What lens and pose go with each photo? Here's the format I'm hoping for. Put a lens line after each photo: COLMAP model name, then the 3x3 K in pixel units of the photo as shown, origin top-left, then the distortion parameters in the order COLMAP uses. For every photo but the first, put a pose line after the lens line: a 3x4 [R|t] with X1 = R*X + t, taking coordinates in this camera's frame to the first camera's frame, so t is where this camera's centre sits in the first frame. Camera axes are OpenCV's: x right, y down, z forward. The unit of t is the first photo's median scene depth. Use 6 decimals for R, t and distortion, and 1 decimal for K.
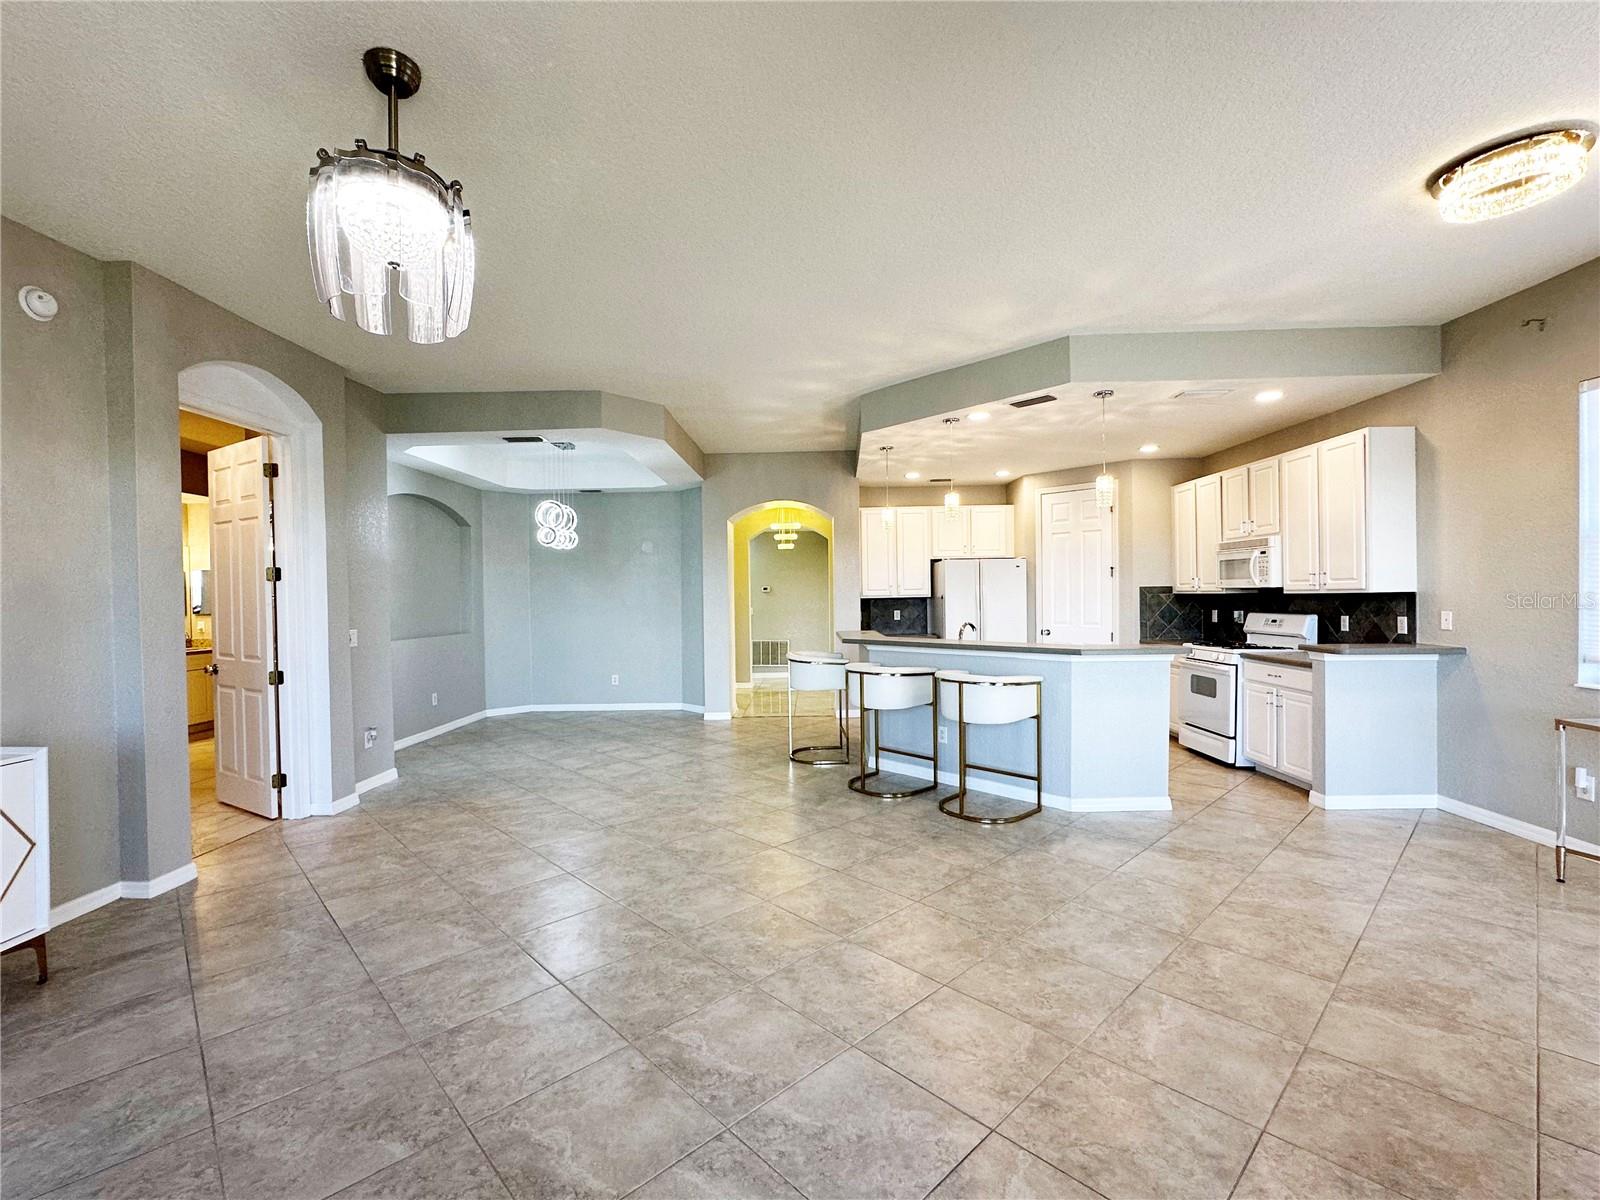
lens RADIAL K [[709.8, 0, 794.0], [0, 709.8, 601.8], [0, 0, 1]] dist [0.000978, -0.001147]
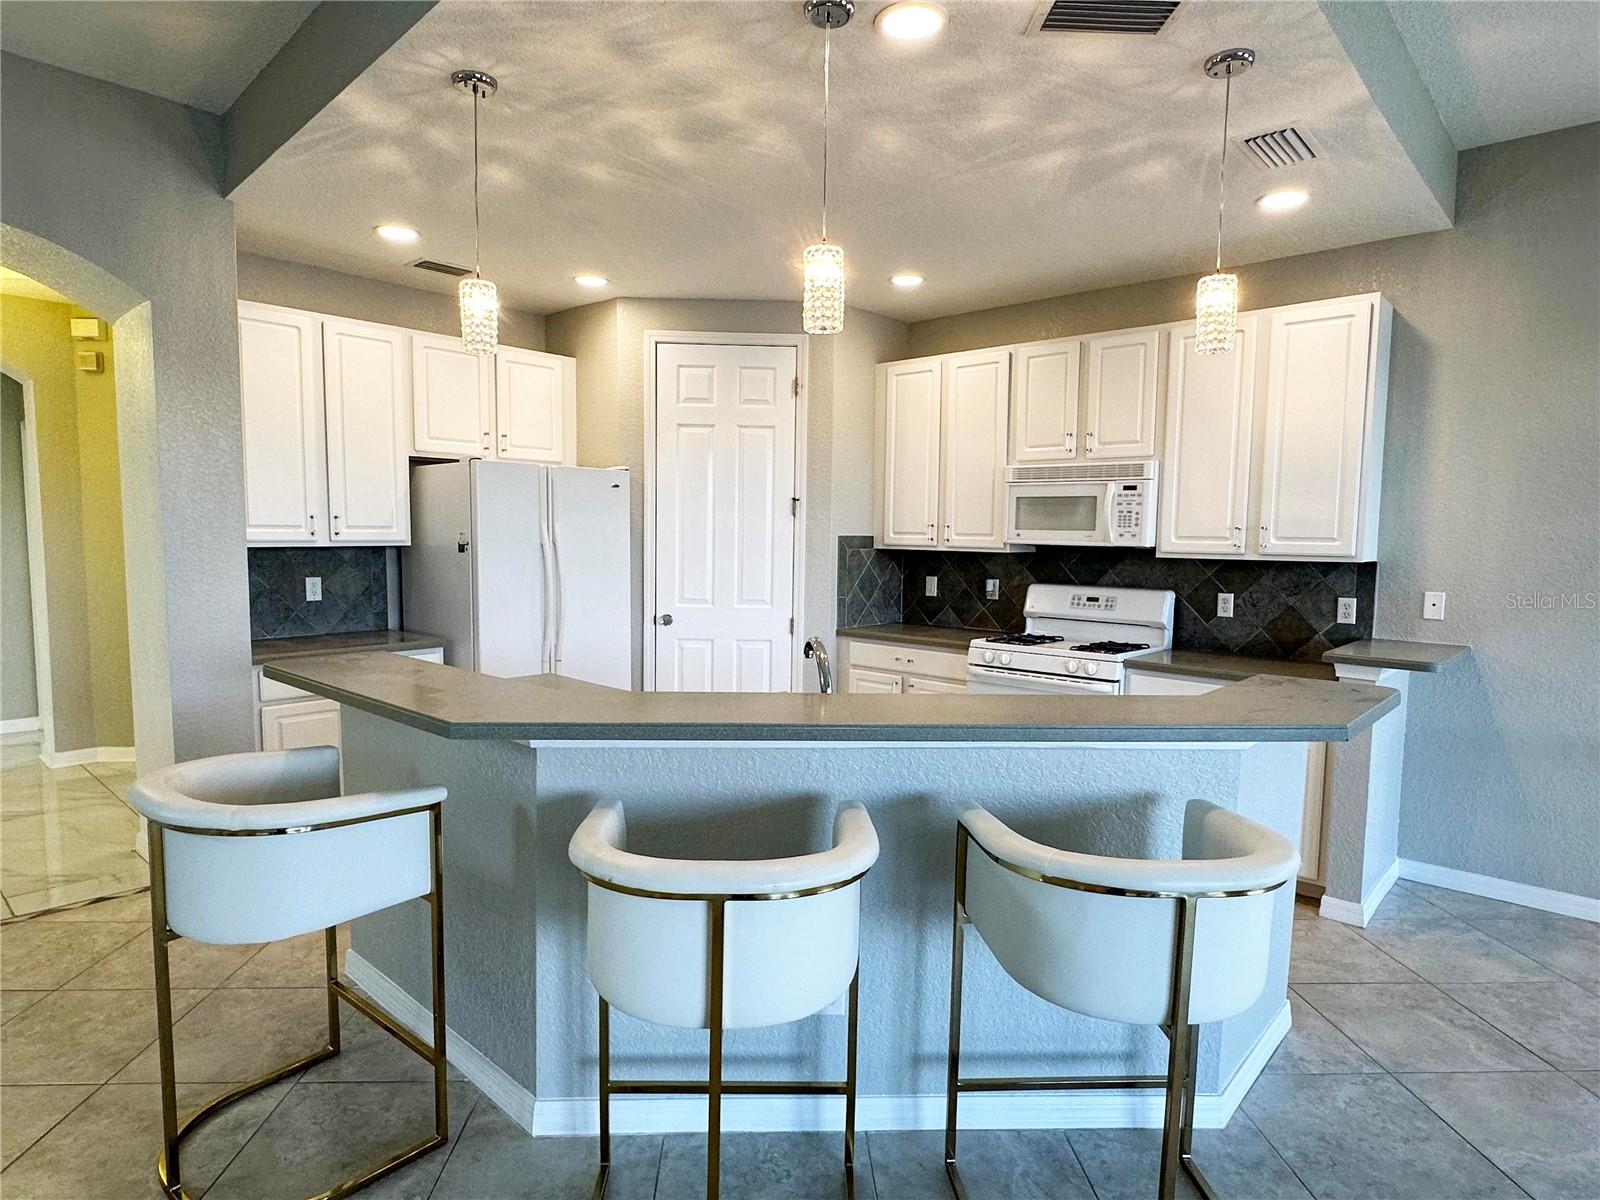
lens RADIAL K [[903.1, 0, 797.6], [0, 903.1, 611.6], [0, 0, 1]] dist [-0.009411, 0.002219]
pose [[0.656801, -0.043680, 0.752798, -0.092686], [-0.016293, 0.997266, 0.072081, -0.015071], [-0.753888, -0.059608, 0.654294, 0.672439]]
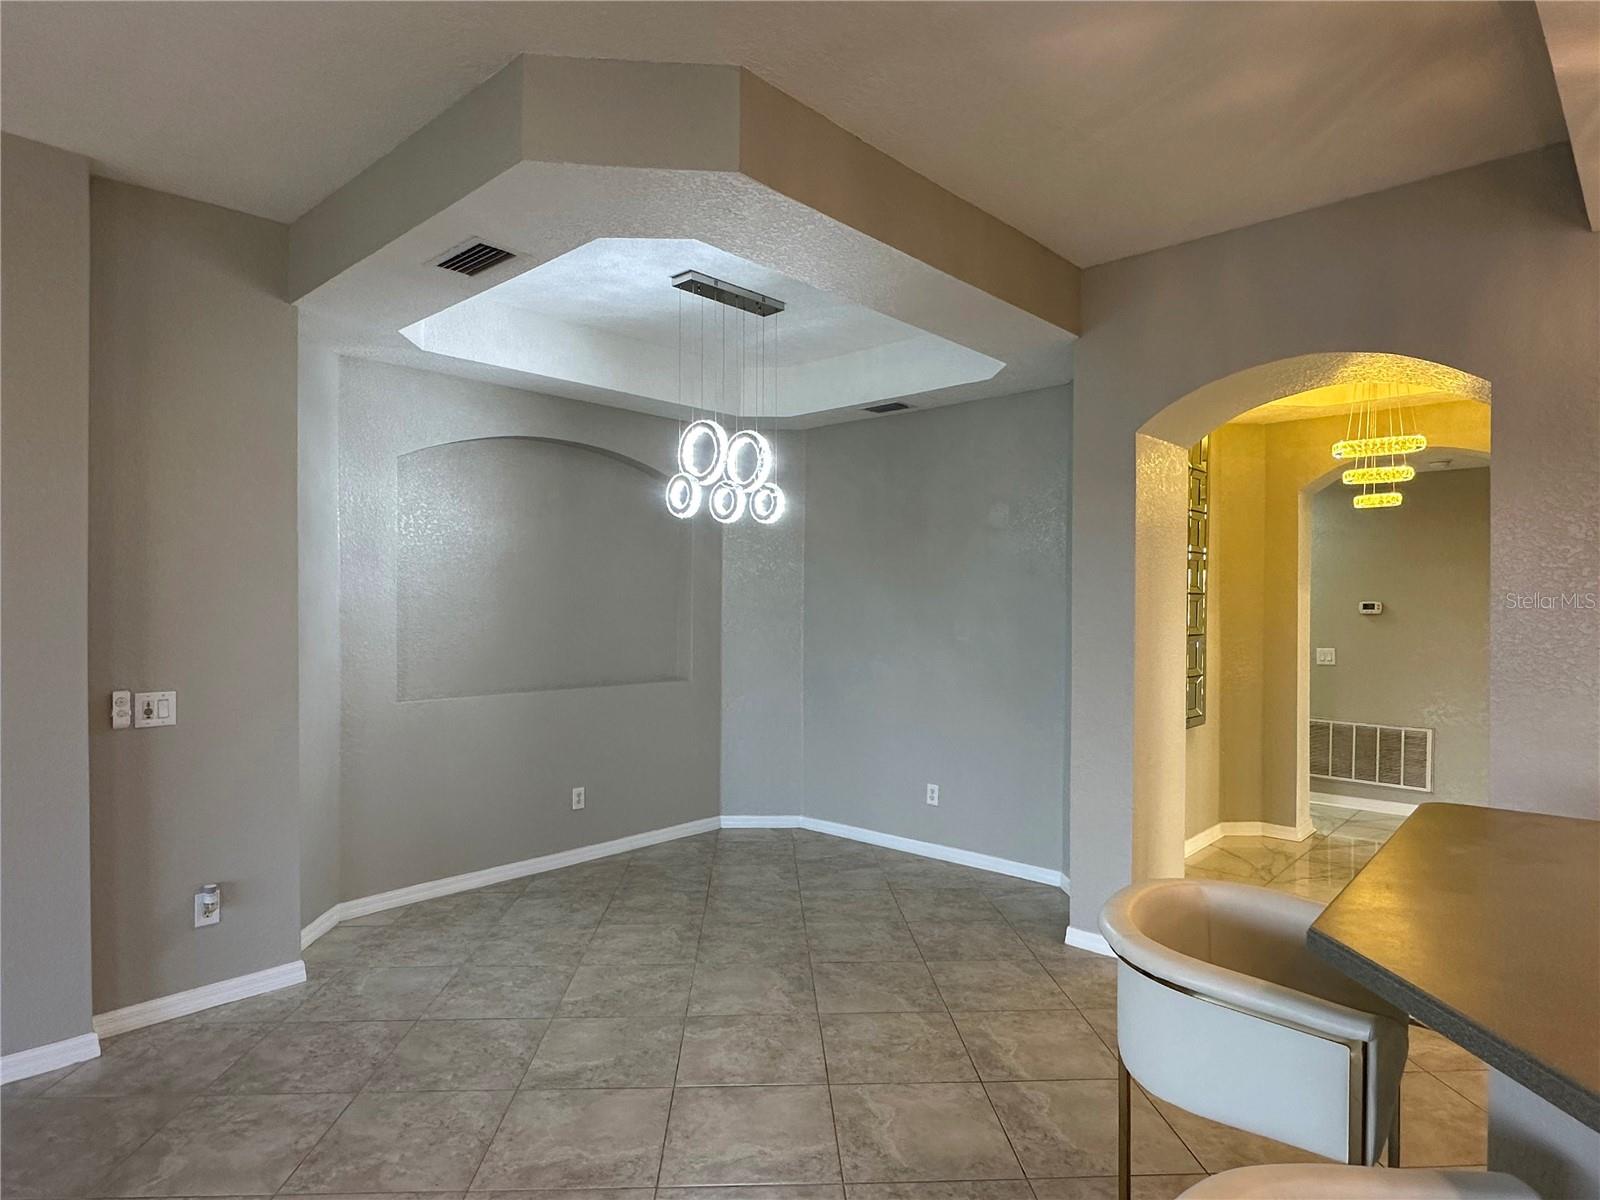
lens RADIAL K [[903.1, 0, 788.3], [0, 903.1, 610.1], [0, 0, 1]] dist [-0.009411, 0.002219]
pose [[0.752562, 0.023207, -0.658112, 0.114972], [-0.021230, 0.999714, 0.010976, -0.030704], [0.658179, 0.005712, 0.752840, 0.719768]]
